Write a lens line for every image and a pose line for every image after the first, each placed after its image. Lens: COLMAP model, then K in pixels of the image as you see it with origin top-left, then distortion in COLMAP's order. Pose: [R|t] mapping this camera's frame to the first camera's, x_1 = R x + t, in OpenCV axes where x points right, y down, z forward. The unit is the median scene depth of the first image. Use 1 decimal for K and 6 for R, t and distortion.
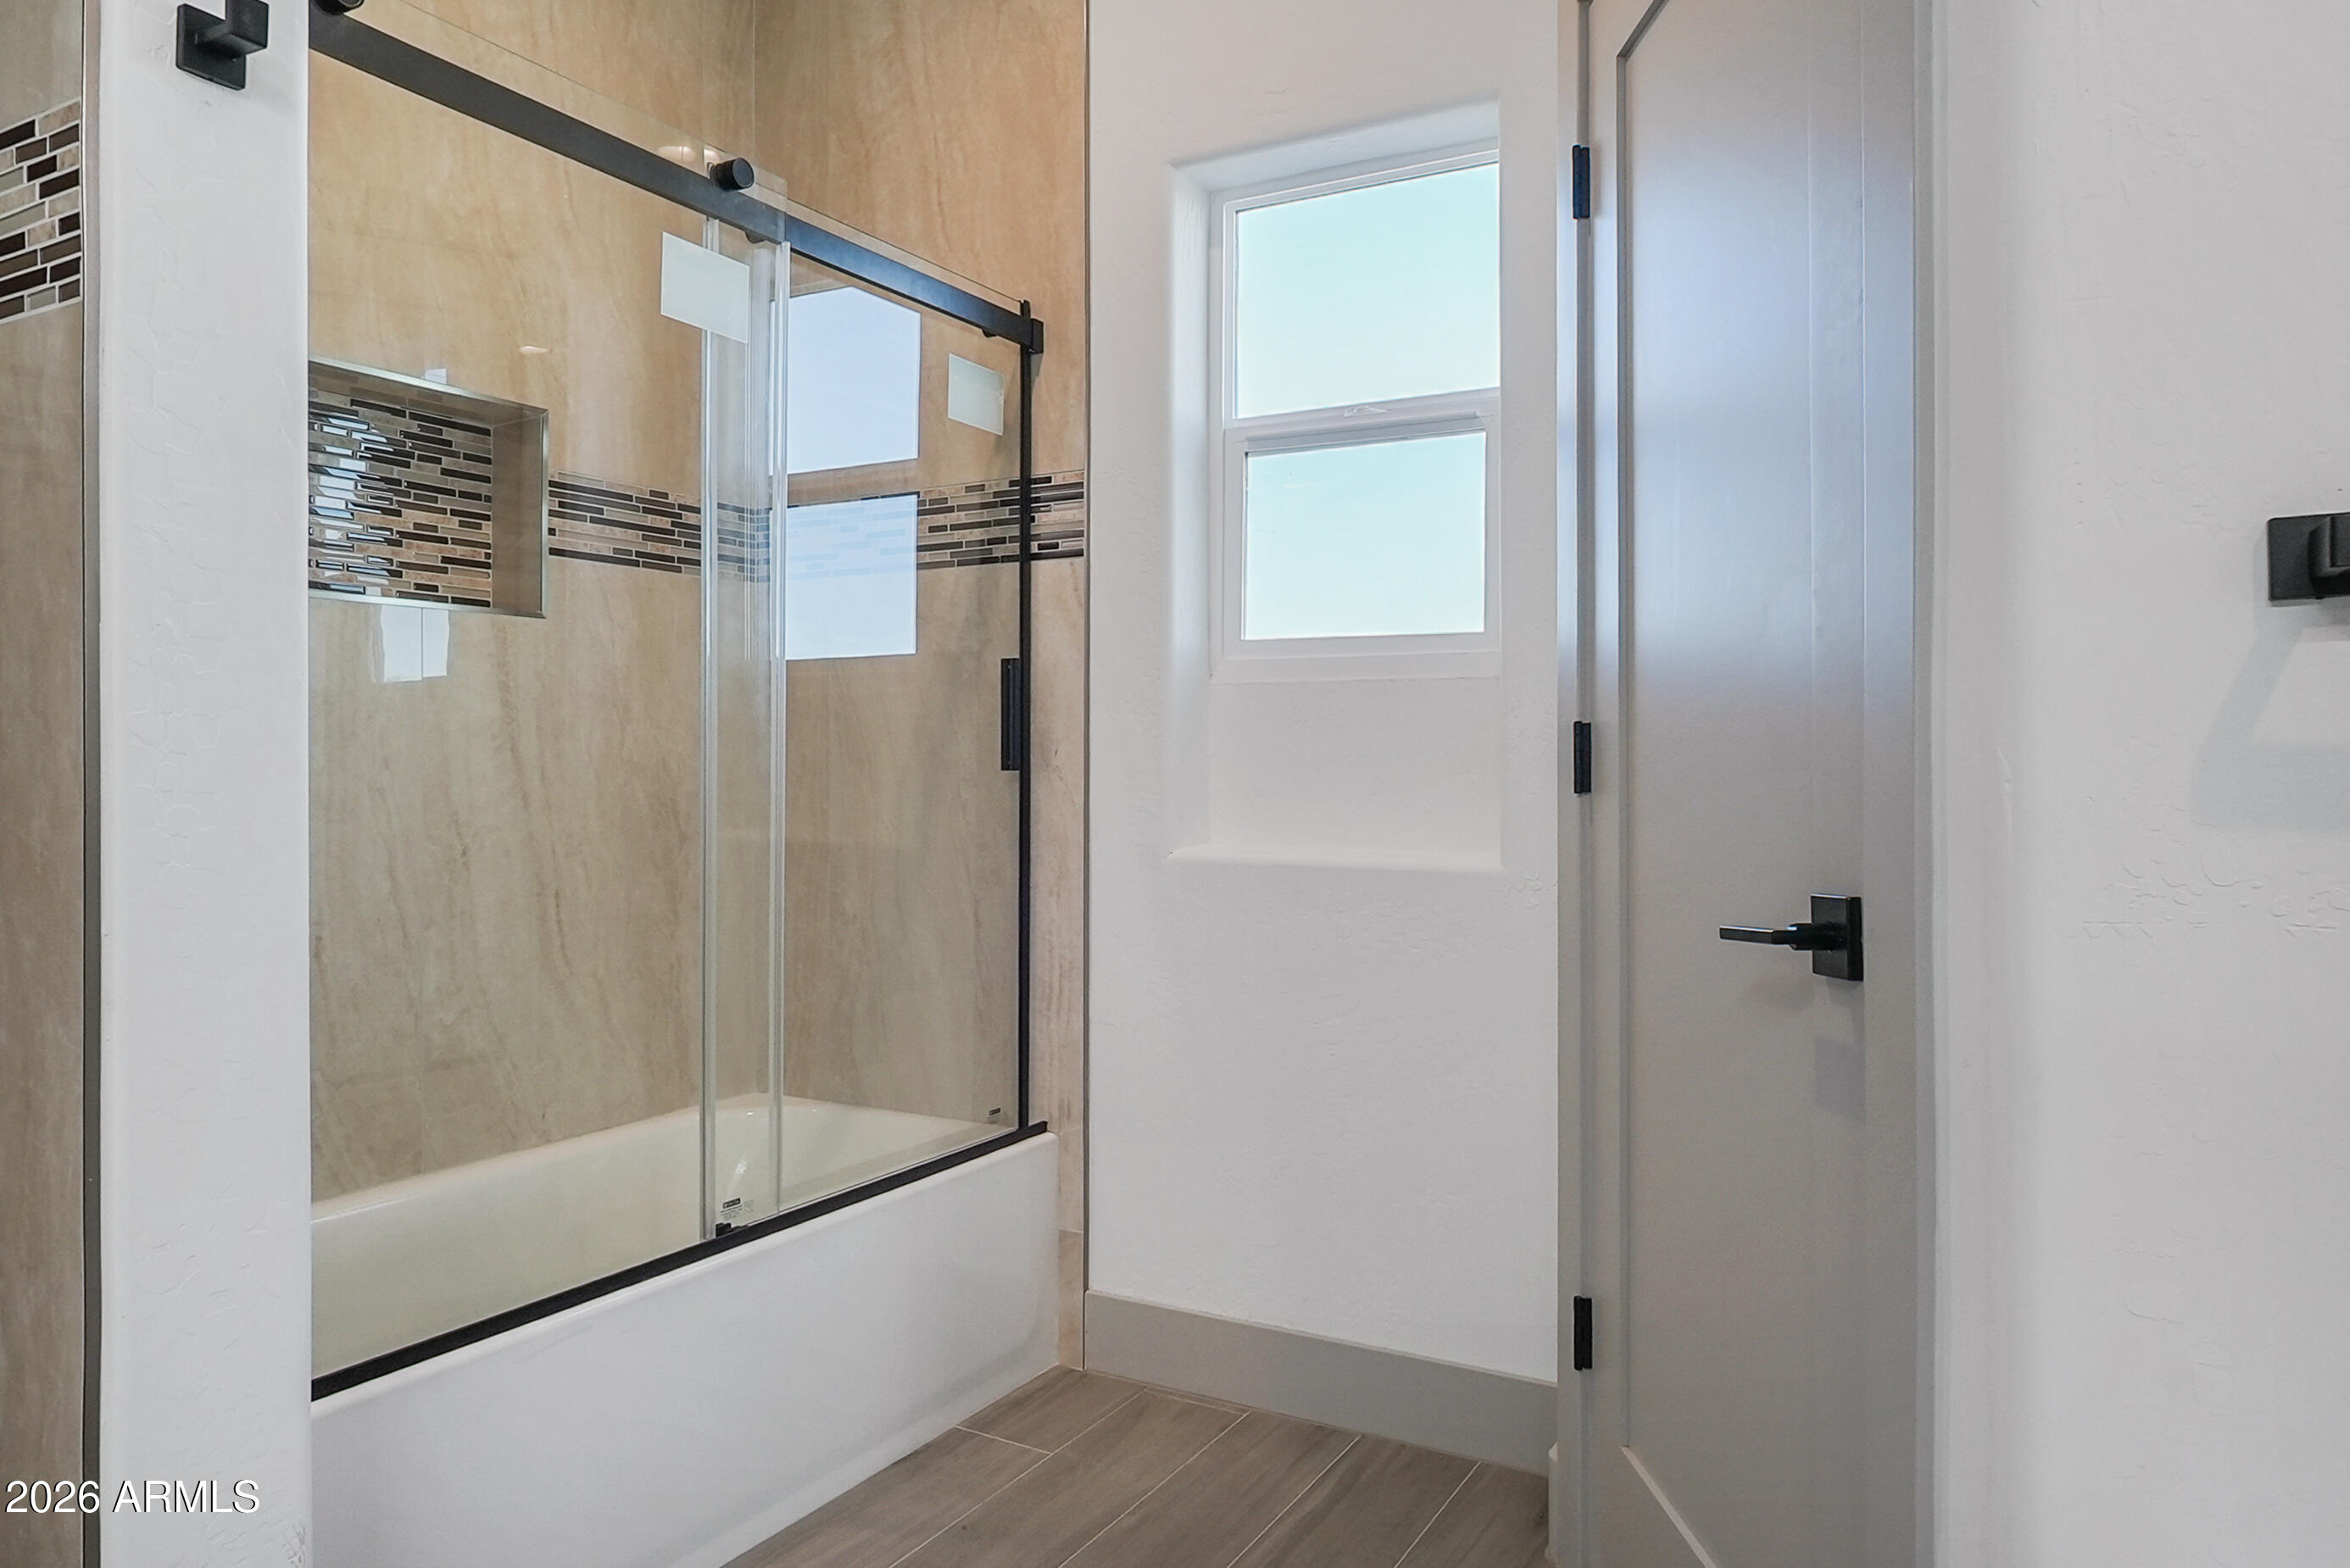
lens RADIAL K [[1508.5, 0, 1161.7], [0, 1508.5, 765.7], [0, 0, 1]] dist [0.001474, 0.009238]
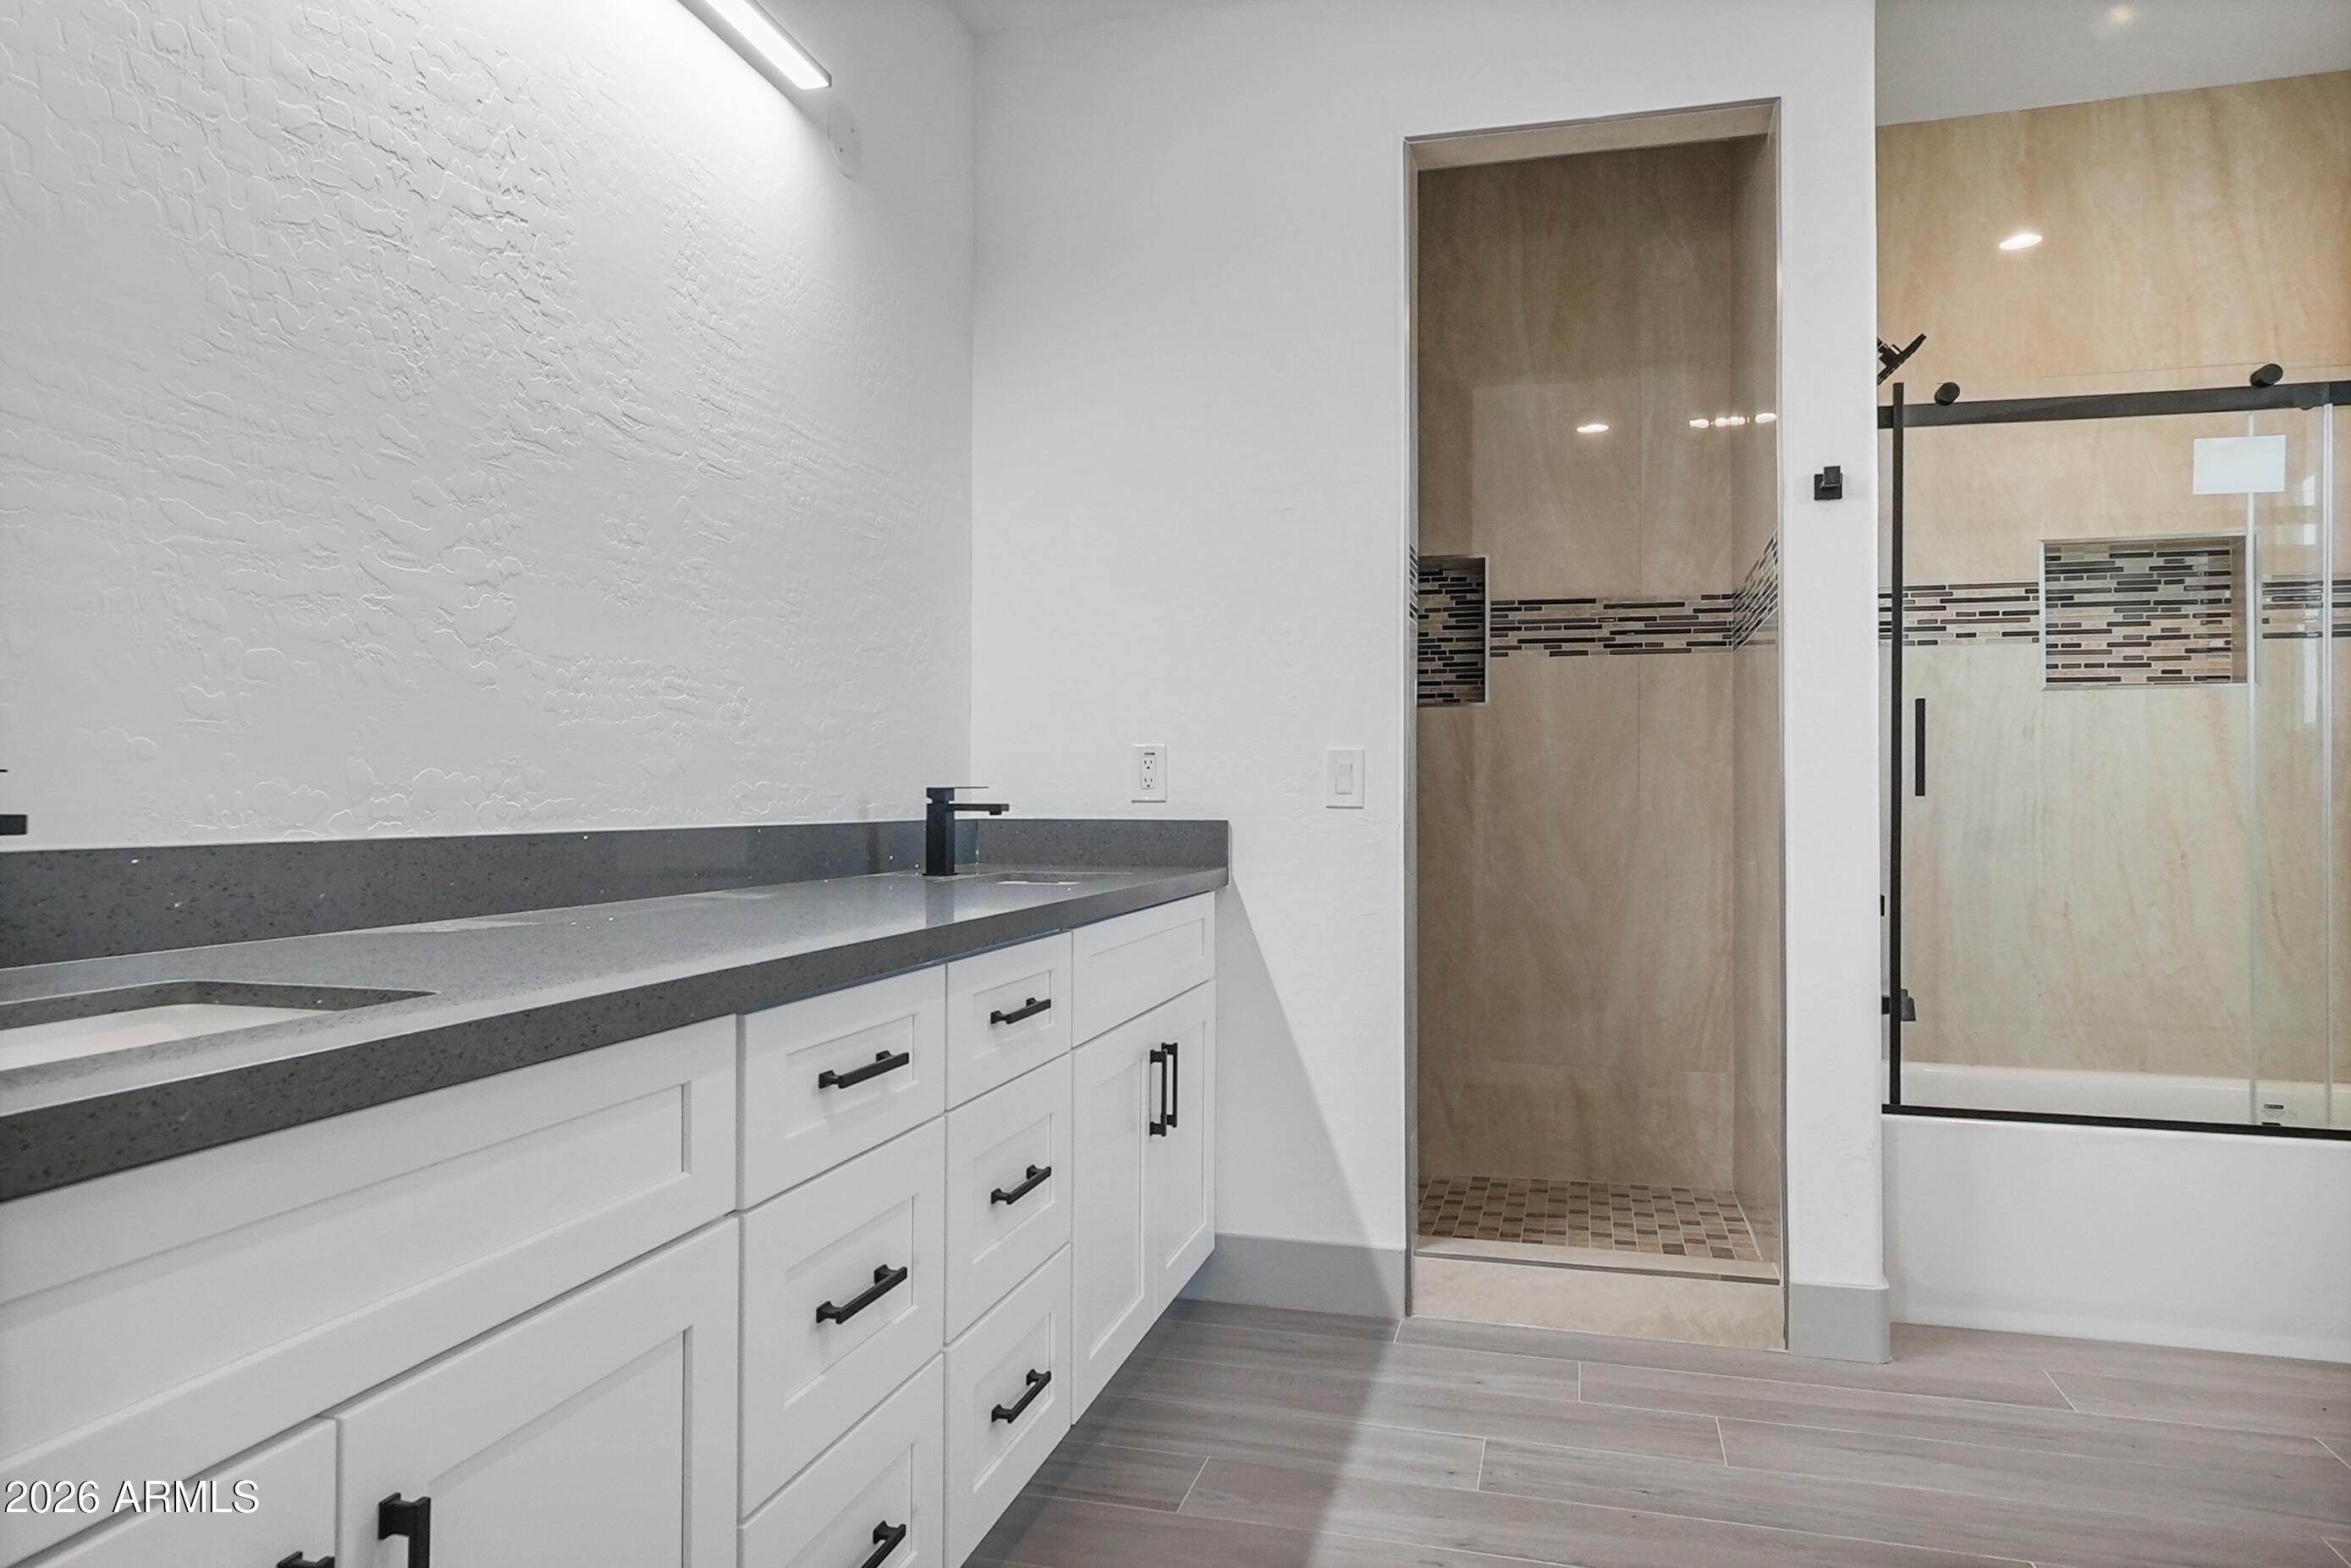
lens RADIAL K [[1509.3, 0, 1164.4], [0, 1509.3, 790.8], [0, 0, 1]] dist [0.001474, 0.009238]
pose [[0.251070, -0.005905, -0.967951, 0.661358], [-0.005941, 0.999953, -0.007641, 0.011471], [0.967951, 0.007669, 0.251023, -0.283827]]
